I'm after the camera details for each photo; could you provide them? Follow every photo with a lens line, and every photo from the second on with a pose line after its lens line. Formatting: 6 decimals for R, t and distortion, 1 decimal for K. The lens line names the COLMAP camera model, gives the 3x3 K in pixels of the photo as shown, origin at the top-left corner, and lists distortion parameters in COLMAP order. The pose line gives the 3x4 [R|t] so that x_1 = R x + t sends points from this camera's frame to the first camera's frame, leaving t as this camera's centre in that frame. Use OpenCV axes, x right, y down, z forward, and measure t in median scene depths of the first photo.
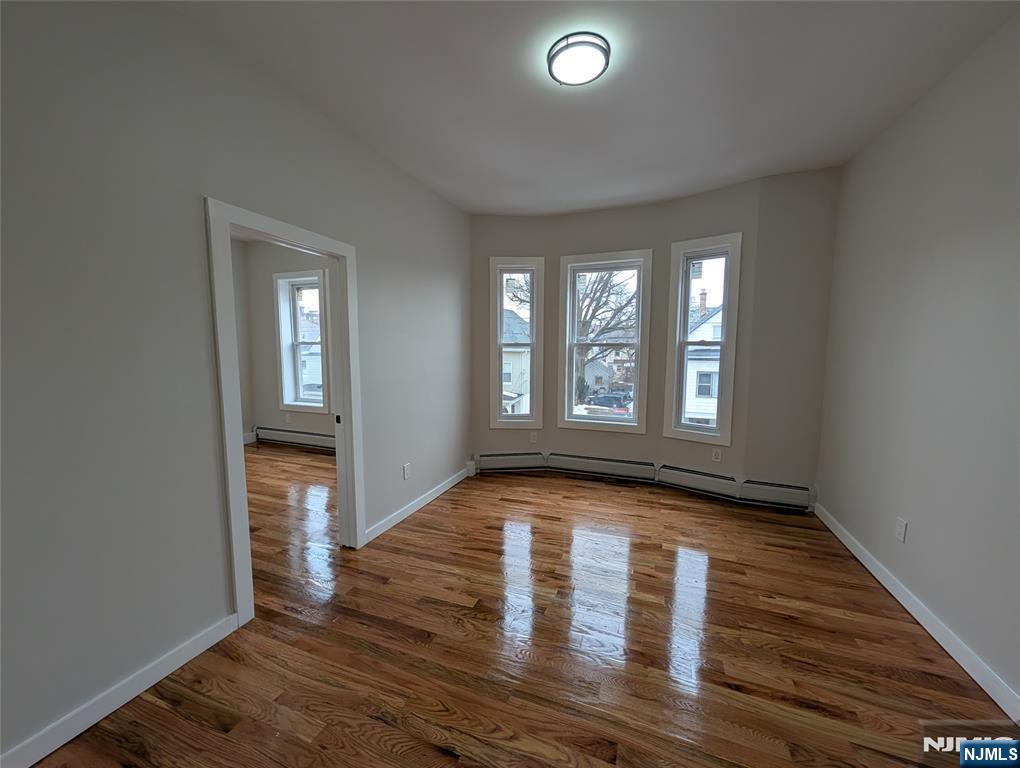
lens RADIAL K [[391.9, 0, 508.5], [0, 391.9, 384.6], [0, 0, 1]] dist [0.001195, 0.000303]
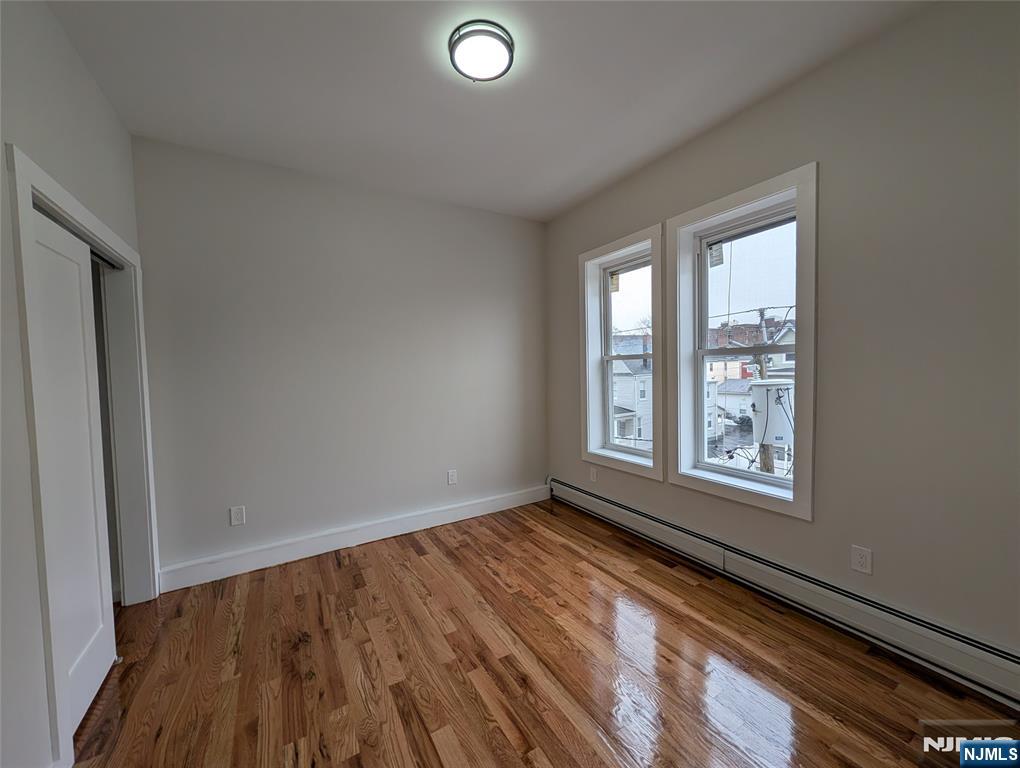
lens RADIAL K [[391.9, 0, 508.5], [0, 391.9, 384.6], [0, 0, 1]] dist [0.001195, 0.000303]
pose [[0.782510, 0.005196, -0.622617, -0.381825], [-0.035576, 0.998705, -0.036377, -0.046653], [0.621621, 0.050616, 0.781681, 0.566950]]
